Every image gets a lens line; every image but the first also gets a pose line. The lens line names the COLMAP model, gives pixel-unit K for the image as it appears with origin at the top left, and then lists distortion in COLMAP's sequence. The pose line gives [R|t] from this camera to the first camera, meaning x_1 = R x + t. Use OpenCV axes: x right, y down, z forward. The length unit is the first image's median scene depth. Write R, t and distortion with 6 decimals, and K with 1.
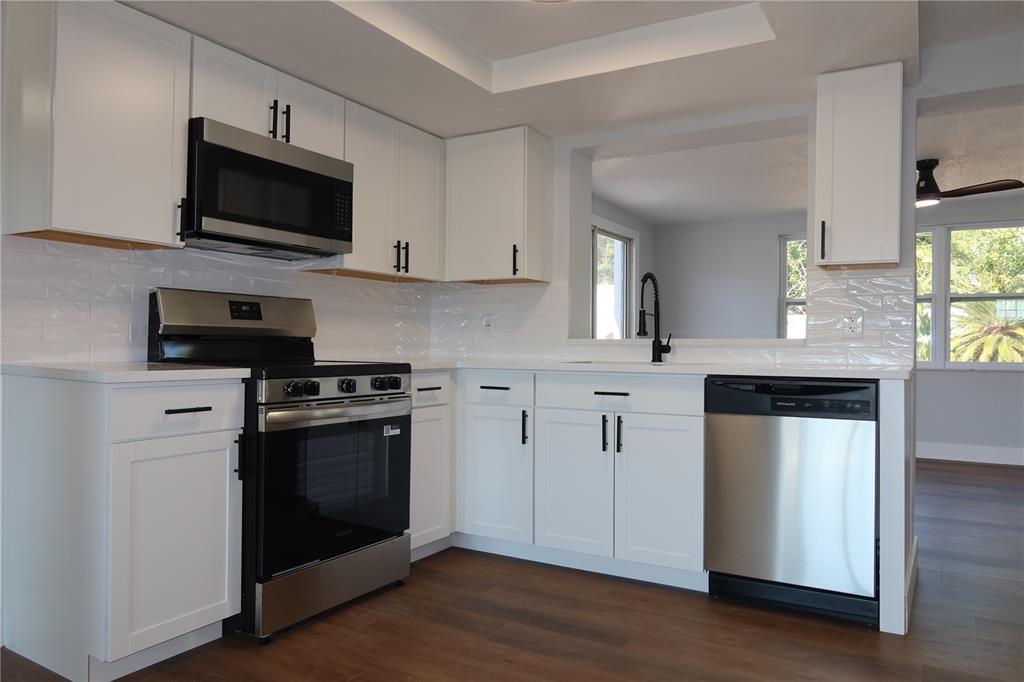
lens RADIAL K [[709.3, 0, 512.0], [0, 709.3, 341.0], [0, 0, 1]] dist [-0.025816, 0.004199]
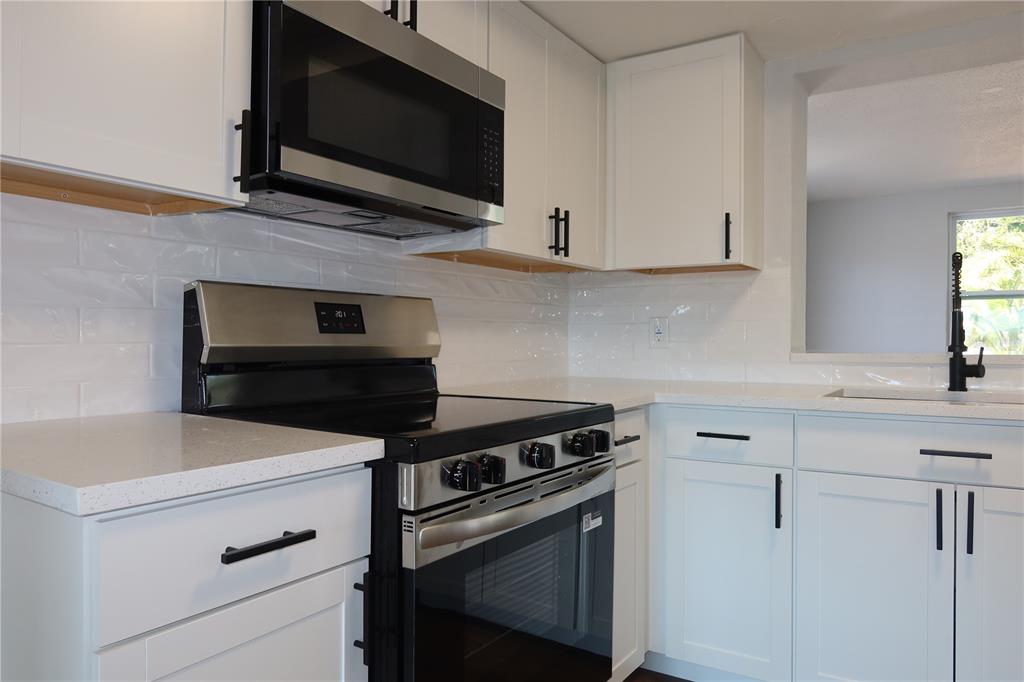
lens RADIAL K [[709.3, 0, 512.0], [0, 709.3, 341.0], [0, 0, 1]] dist [-0.025816, 0.004199]
pose [[0.999124, -0.005573, -0.041472, -0.200797], [0.005883, 0.999956, 0.007360, -0.026645], [0.041429, -0.007598, 0.999113, 0.391082]]
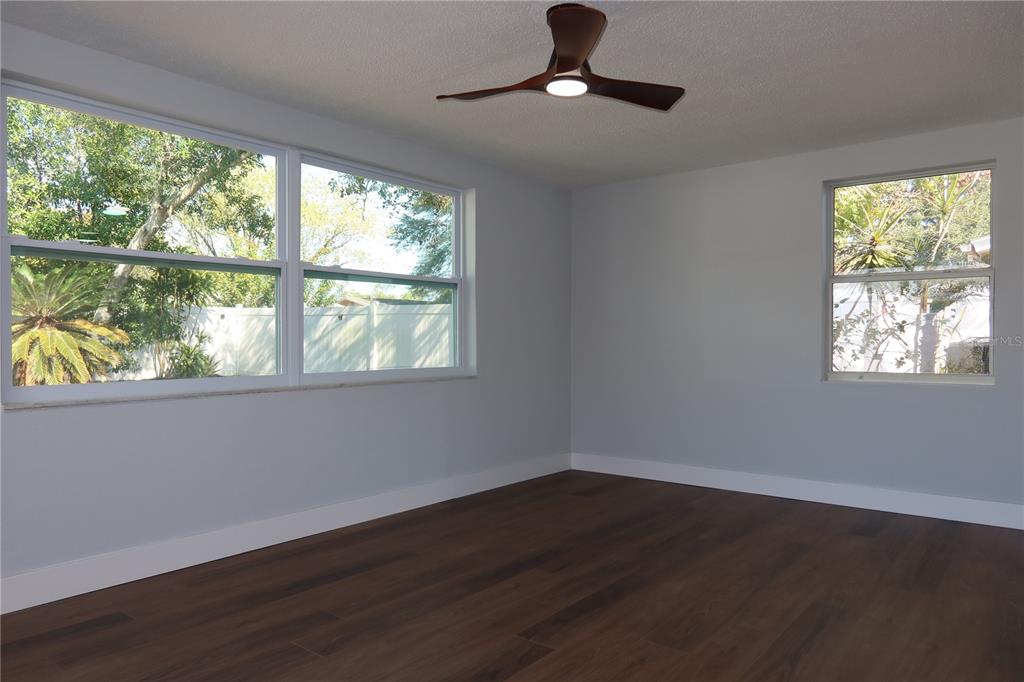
lens RADIAL K [[709.3, 0, 512.0], [0, 709.3, 341.0], [0, 0, 1]] dist [-0.025816, 0.004199]
pose [[0.133887, -0.009543, 0.990951, 0.067467], [-0.003396, 0.999943, 0.010089, -0.012620], [-0.990991, -0.004716, 0.133847, 1.496851]]
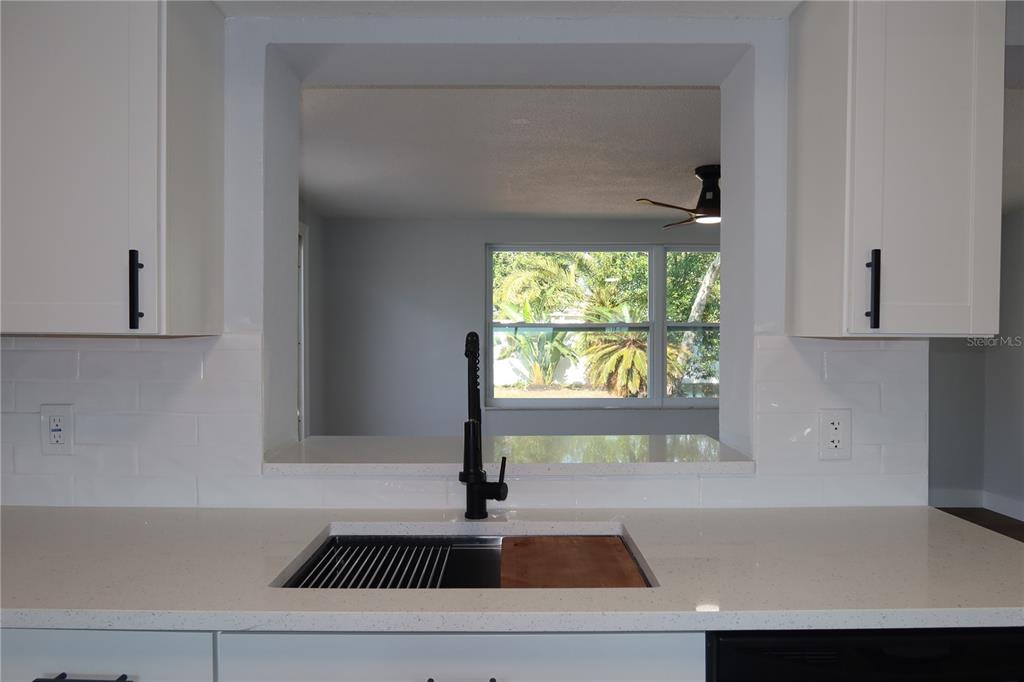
lens RADIAL K [[709.3, 0, 512.0], [0, 709.3, 341.0], [0, 0, 1]] dist [-0.025816, 0.004199]
pose [[0.858037, -0.006576, 0.513546, -0.019484], [0.001935, 0.999952, 0.009571, -0.105963], [-0.513584, -0.007219, 0.858009, 0.666031]]
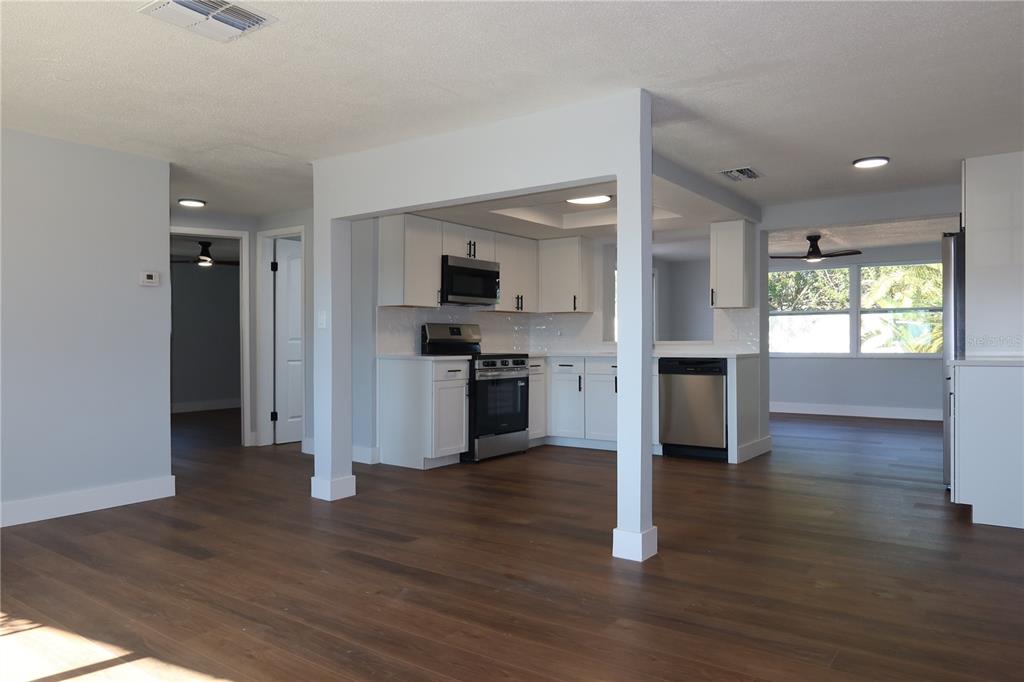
lens RADIAL K [[709.3, 0, 512.0], [0, 709.3, 341.0], [0, 0, 1]] dist [-0.025816, 0.004199]
pose [[0.995961, -0.010589, -0.089156, 0.005852], [0.010737, 0.999942, 0.001180, -0.012318], [0.089138, -0.002132, 0.996017, -1.216344]]
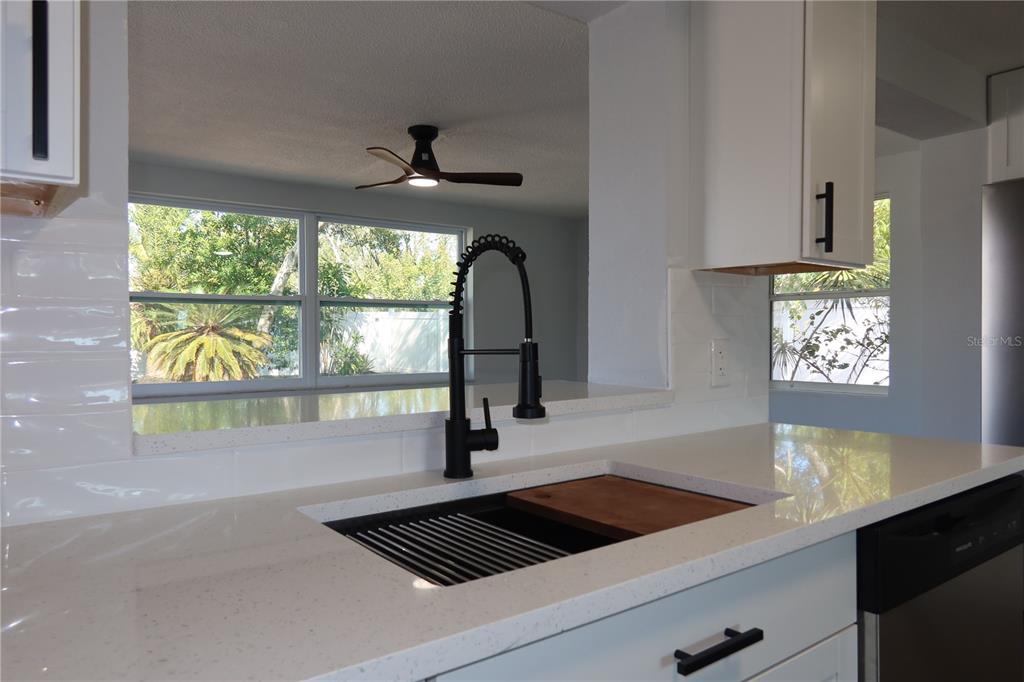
lens RADIAL K [[707.1, 0, 512.0], [0, 707.1, 341.0], [0, 0, 1]] dist [0.031368, 0.000202]
pose [[0.380398, -0.017042, 0.924666, -0.148351], [0.003481, 0.999849, 0.016996, -0.055307], [-0.924816, -0.003247, 0.380400, 0.950561]]
